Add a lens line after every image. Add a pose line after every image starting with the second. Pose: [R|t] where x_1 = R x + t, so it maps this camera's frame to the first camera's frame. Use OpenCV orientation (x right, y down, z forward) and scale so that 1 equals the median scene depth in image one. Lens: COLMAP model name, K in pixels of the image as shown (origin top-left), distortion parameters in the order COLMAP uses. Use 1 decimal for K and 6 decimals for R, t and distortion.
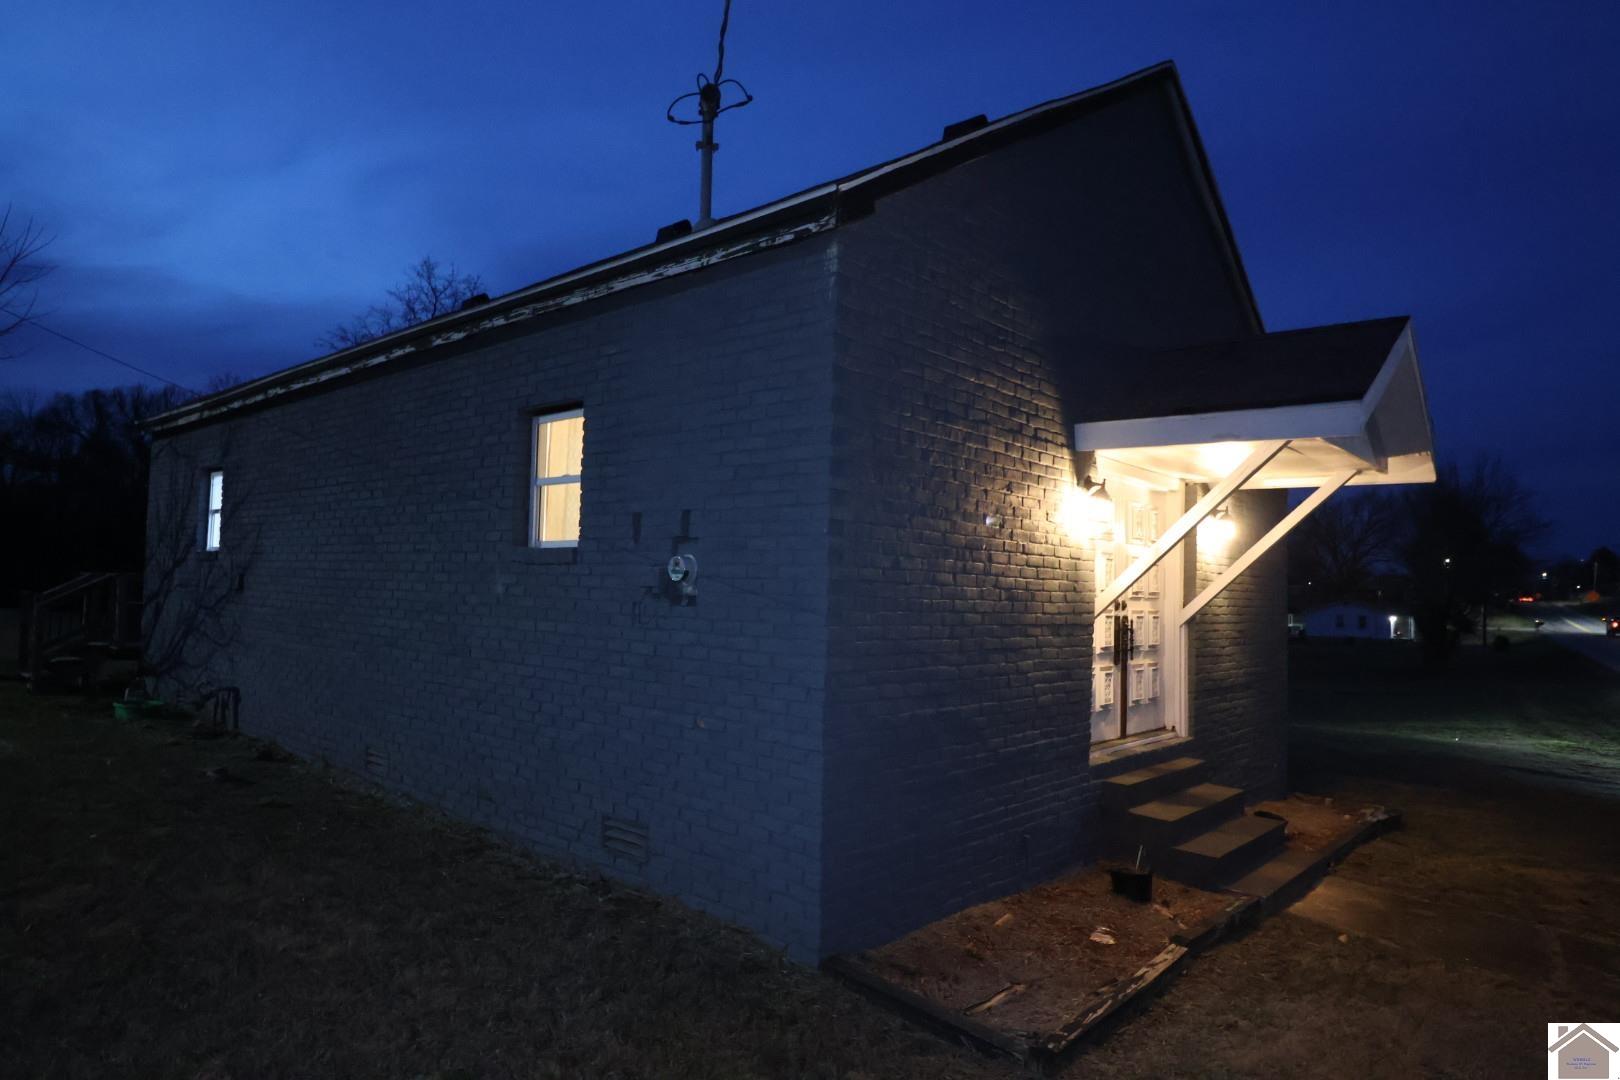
lens RADIAL K [[973.7, 0, 810.8], [0, 973.7, 544.0], [0, 0, 1]] dist [0.007232, -0.002934]
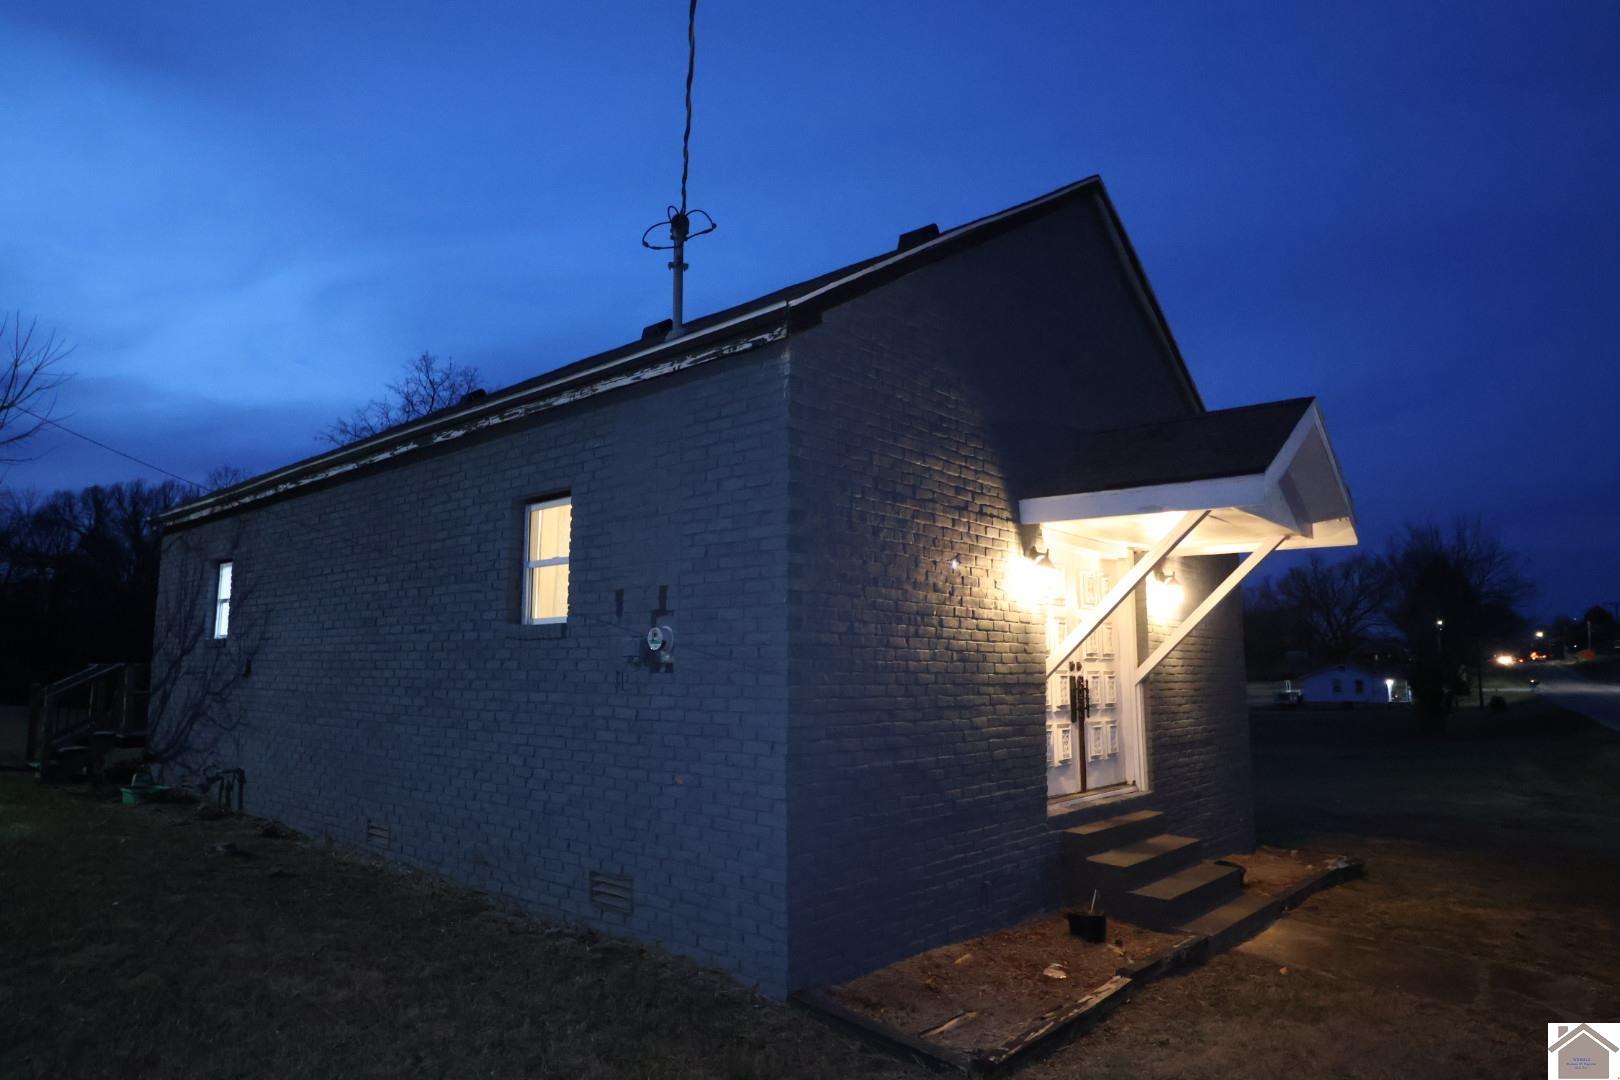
lens RADIAL K [[973.7, 0, 815.9], [0, 973.7, 545.4], [0, 0, 1]] dist [0.007232, -0.002934]
pose [[0.999663, -0.024291, 0.009185, 0.031841], [0.024937, 0.996611, -0.078382, 0.009148], [-0.007250, 0.078585, 0.996881, -0.096852]]
